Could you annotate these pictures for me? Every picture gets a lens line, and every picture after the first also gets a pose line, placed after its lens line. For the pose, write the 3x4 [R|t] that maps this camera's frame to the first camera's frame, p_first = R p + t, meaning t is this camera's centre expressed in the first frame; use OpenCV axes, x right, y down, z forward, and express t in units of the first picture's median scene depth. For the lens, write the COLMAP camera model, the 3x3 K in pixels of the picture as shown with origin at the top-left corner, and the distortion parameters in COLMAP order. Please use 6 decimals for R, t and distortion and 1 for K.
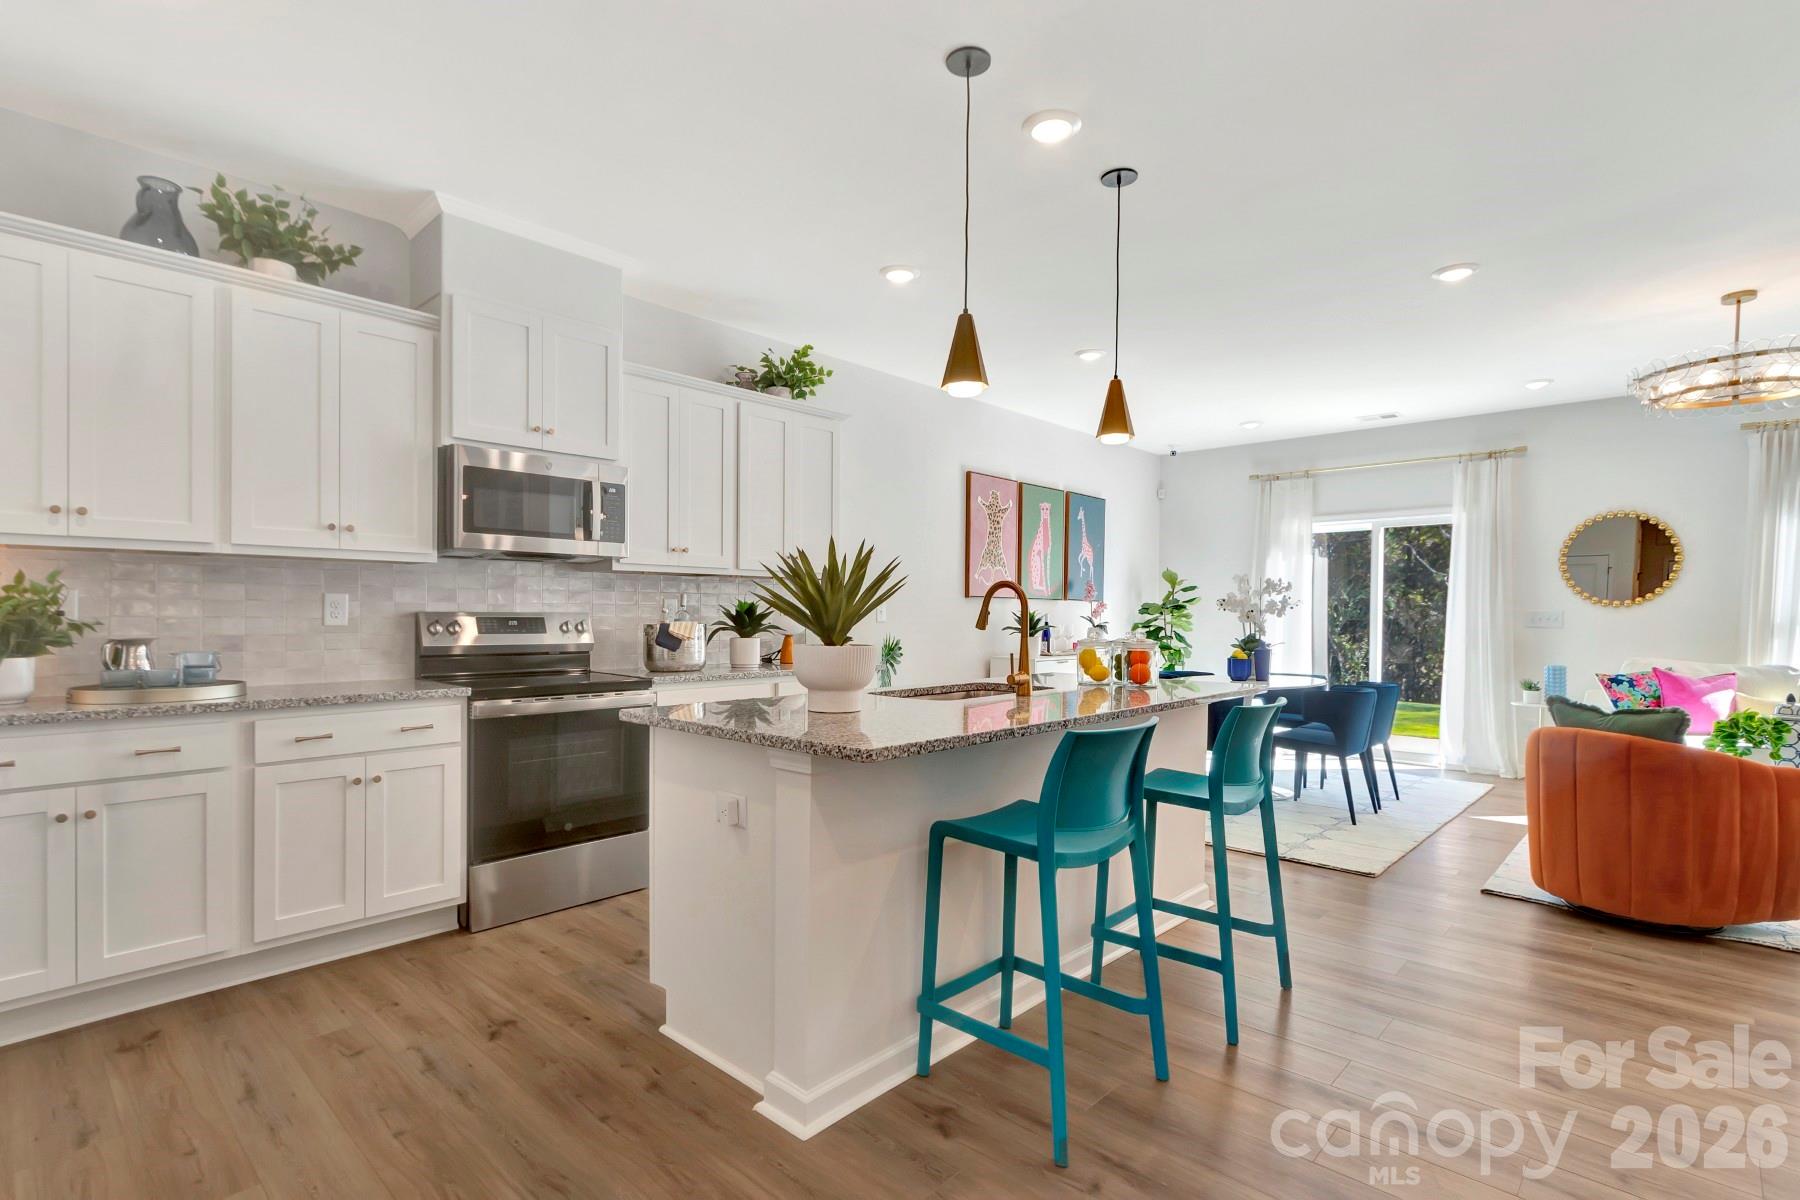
lens RADIAL K [[864.2, 0, 865.0], [0, 864.2, 617.5], [0, 0, 1]] dist [0.000698, 0.000201]
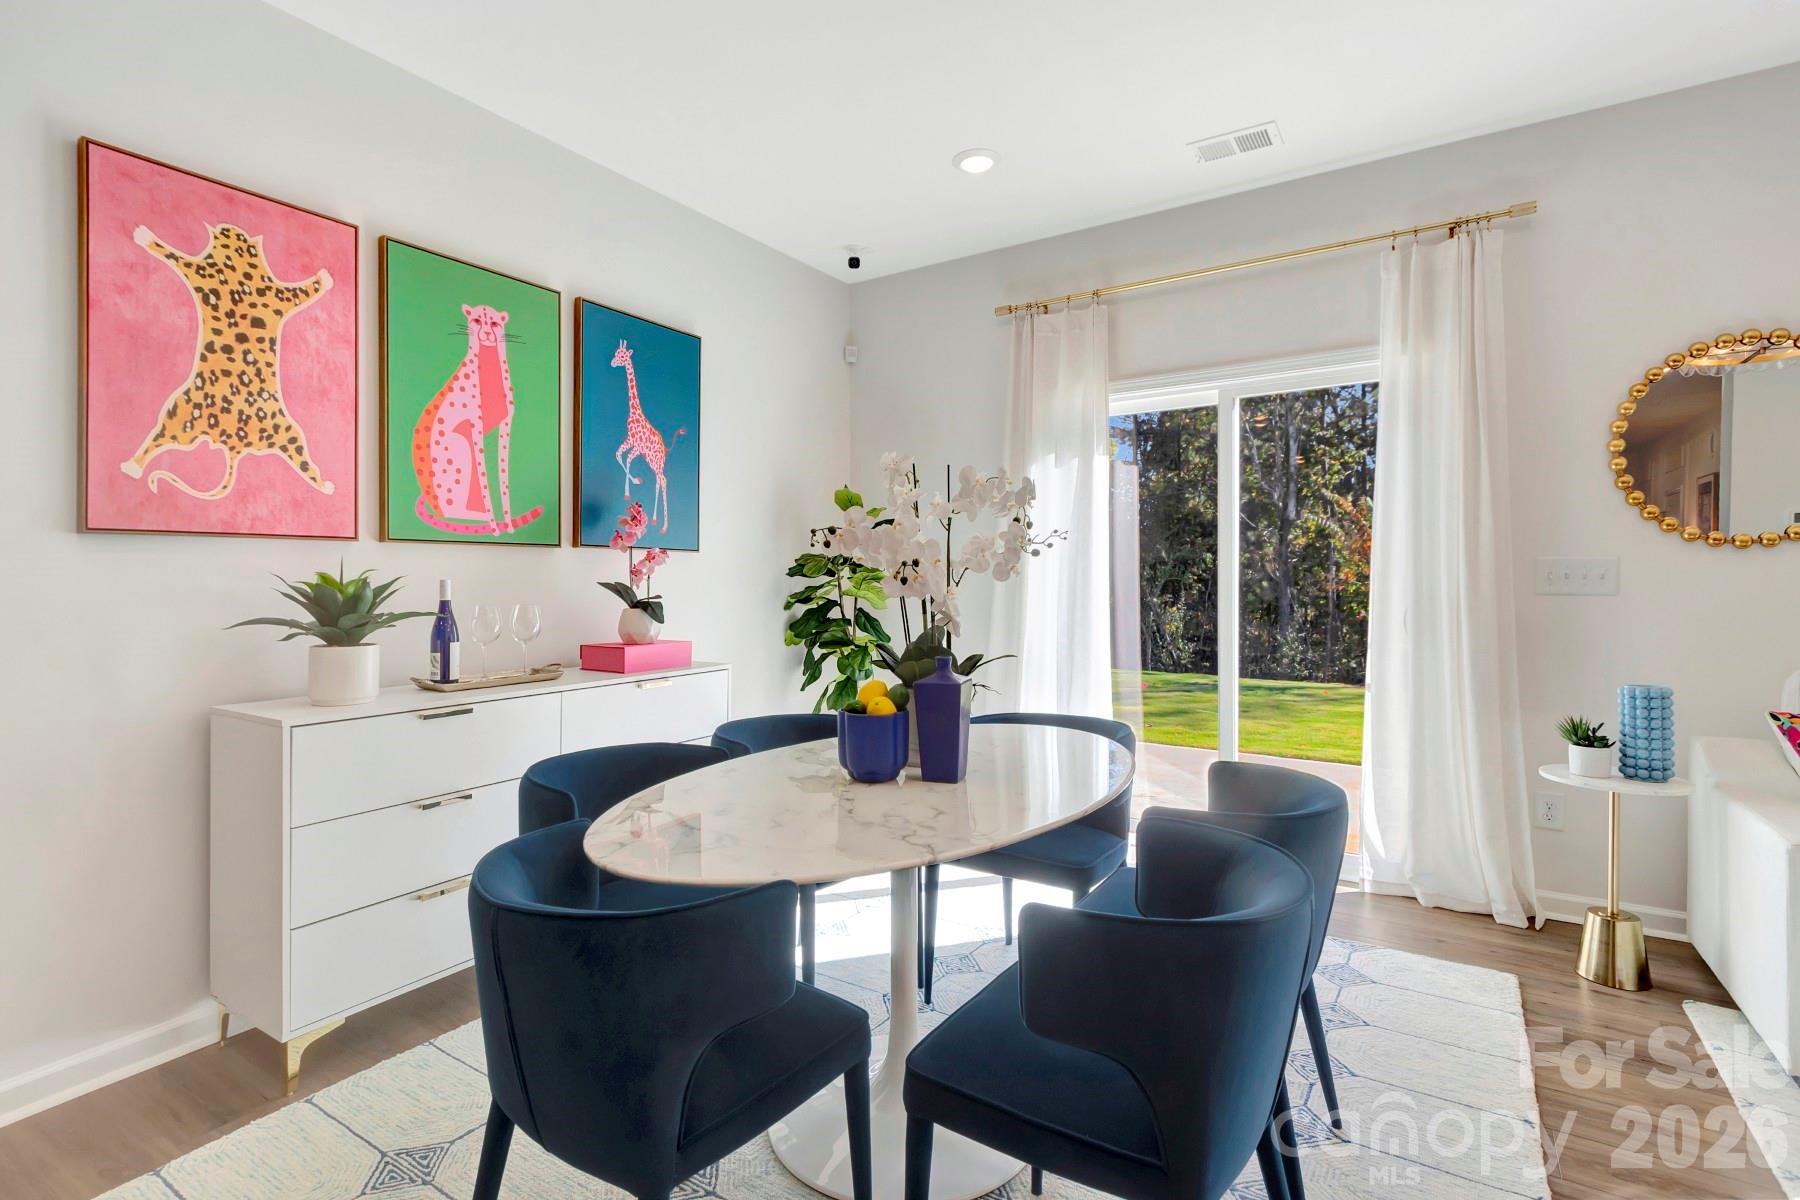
lens RADIAL K [[857.6, 0, 843.7], [0, 857.6, 581.0], [0, 0, 1]] dist [0.000823, -0.000077]
pose [[0.987840, -0.014440, 0.154799, 0.369492], [0.014364, 0.999896, 0.001608, -0.001963], [-0.154806, 0.000635, 0.987945, 0.682981]]
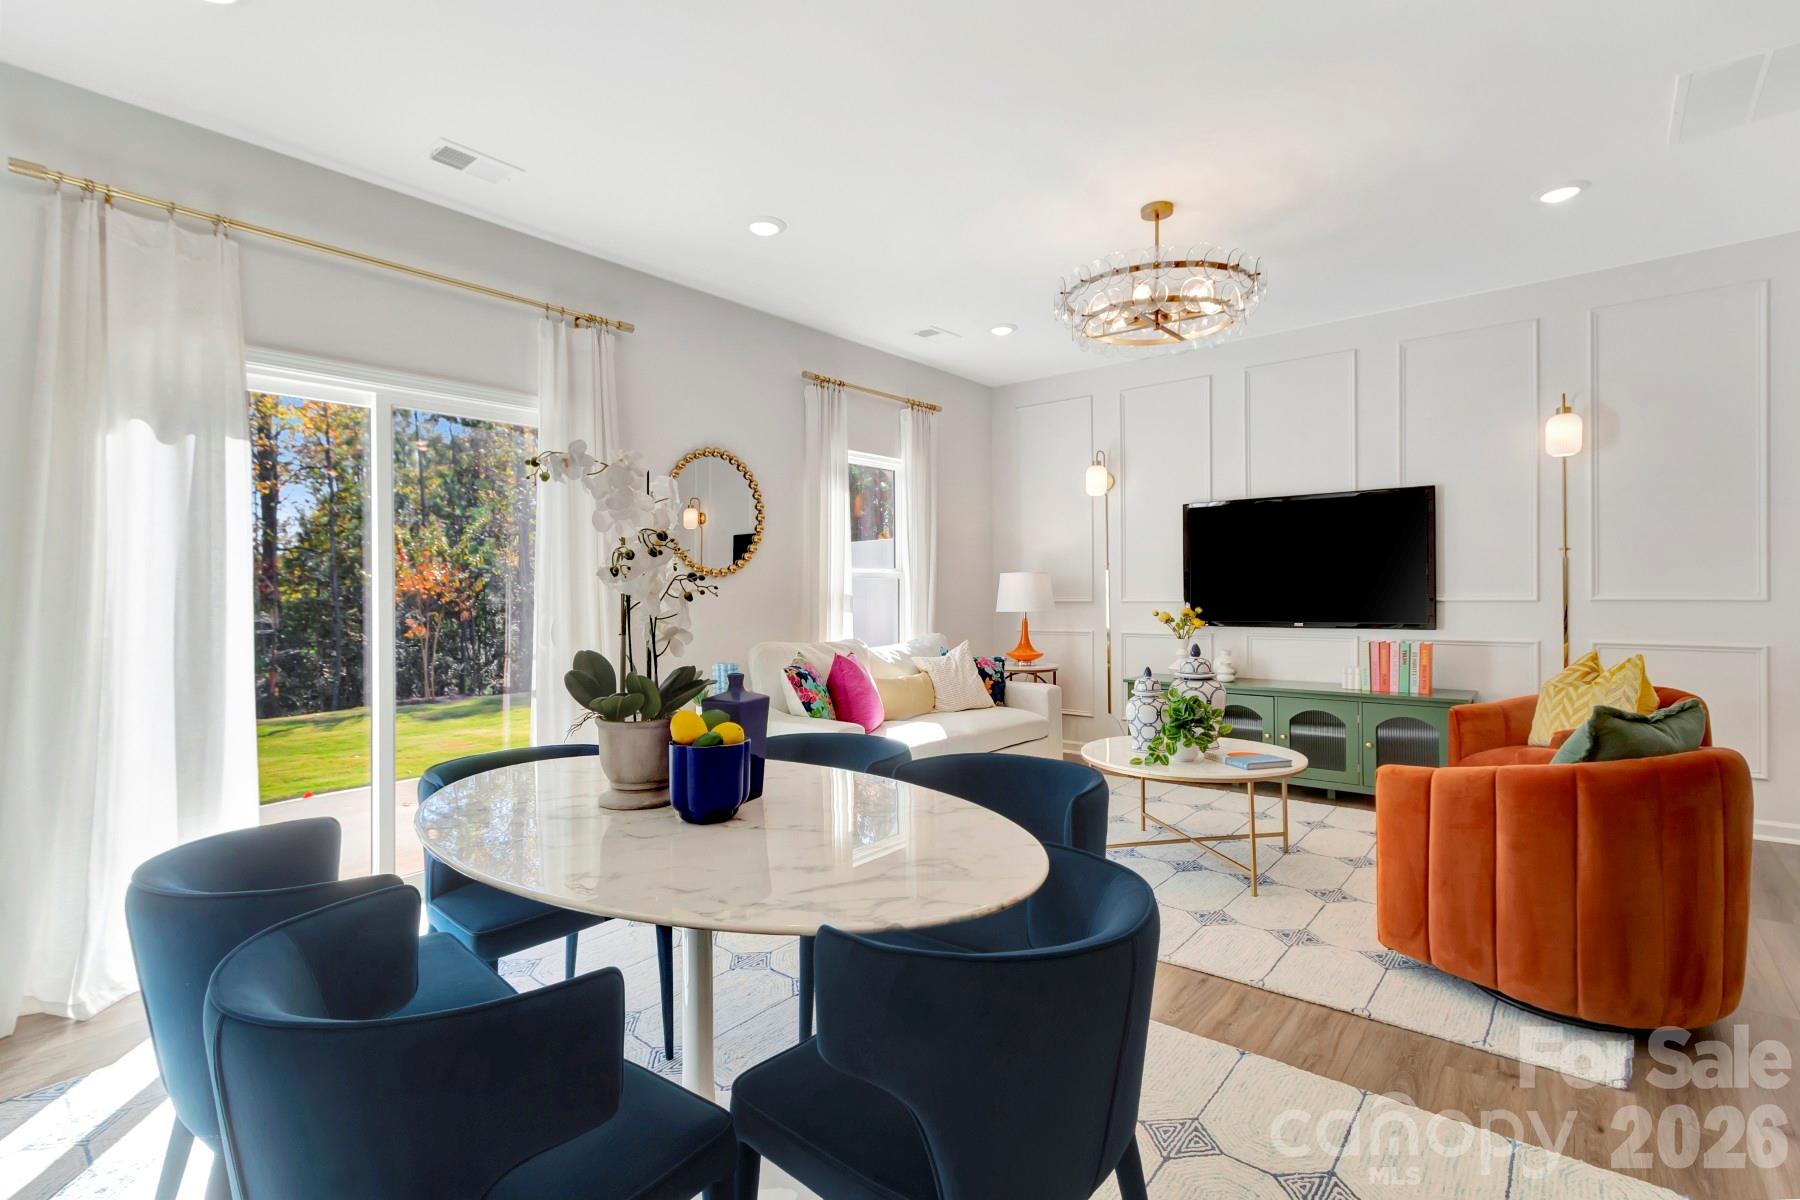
lens RADIAL K [[857.5, 0, 906.1], [0, 857.5, 592.8], [0, 0, 1]] dist [0.017487, -0.000121]
pose [[-0.087875, -0.012852, 0.996049, 0.127745], [0.015840, 0.999772, 0.014298, -0.006715], [-0.996006, 0.017034, -0.087651, 0.967054]]
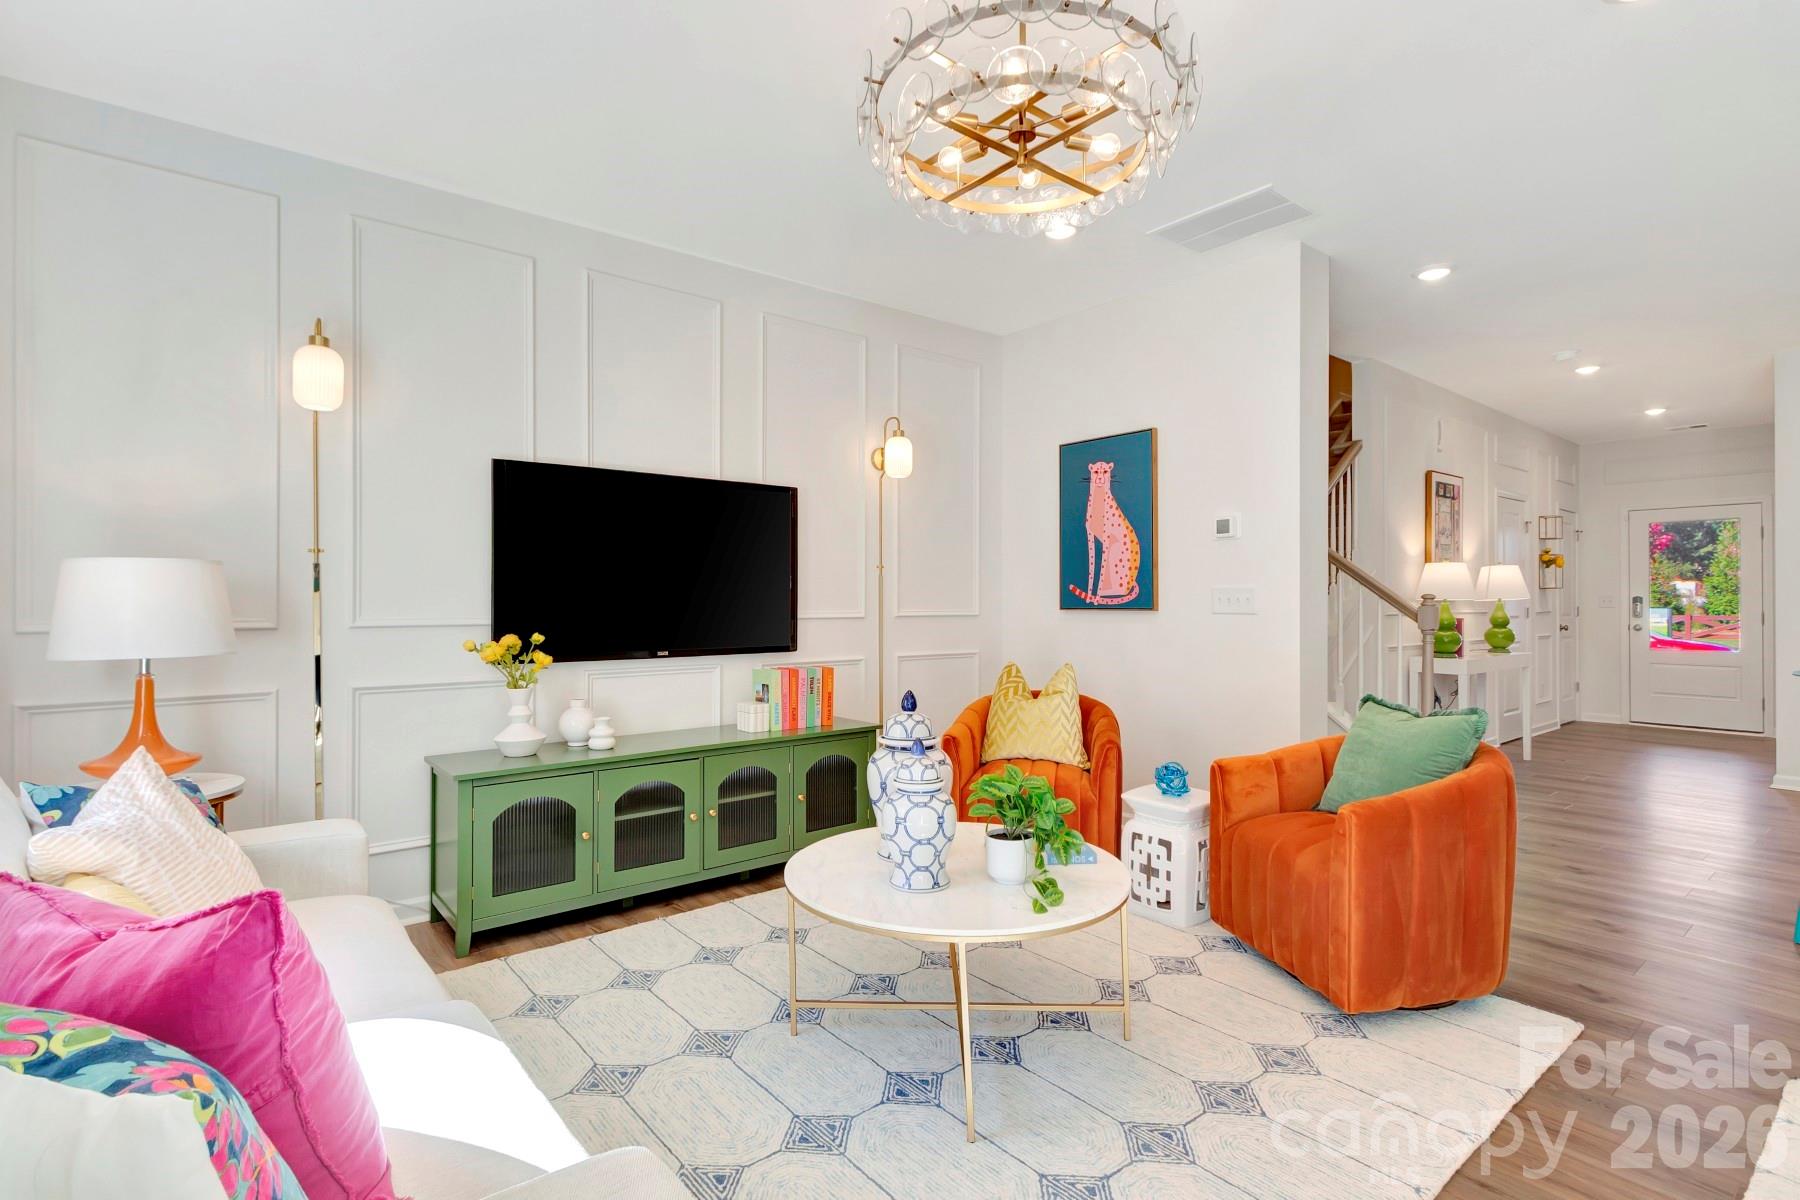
lens RADIAL K [[866.6, 0, 900.0], [0, 866.6, 600.0], [0, 0, 1]] dist [0.018976, 0.000747]
pose [[-0.993674, -0.013142, 0.111532, 0.739148], [-0.012018, 0.999870, 0.010748, -0.003441], [-0.111659, 0.009340, -0.993703, 1.107702]]
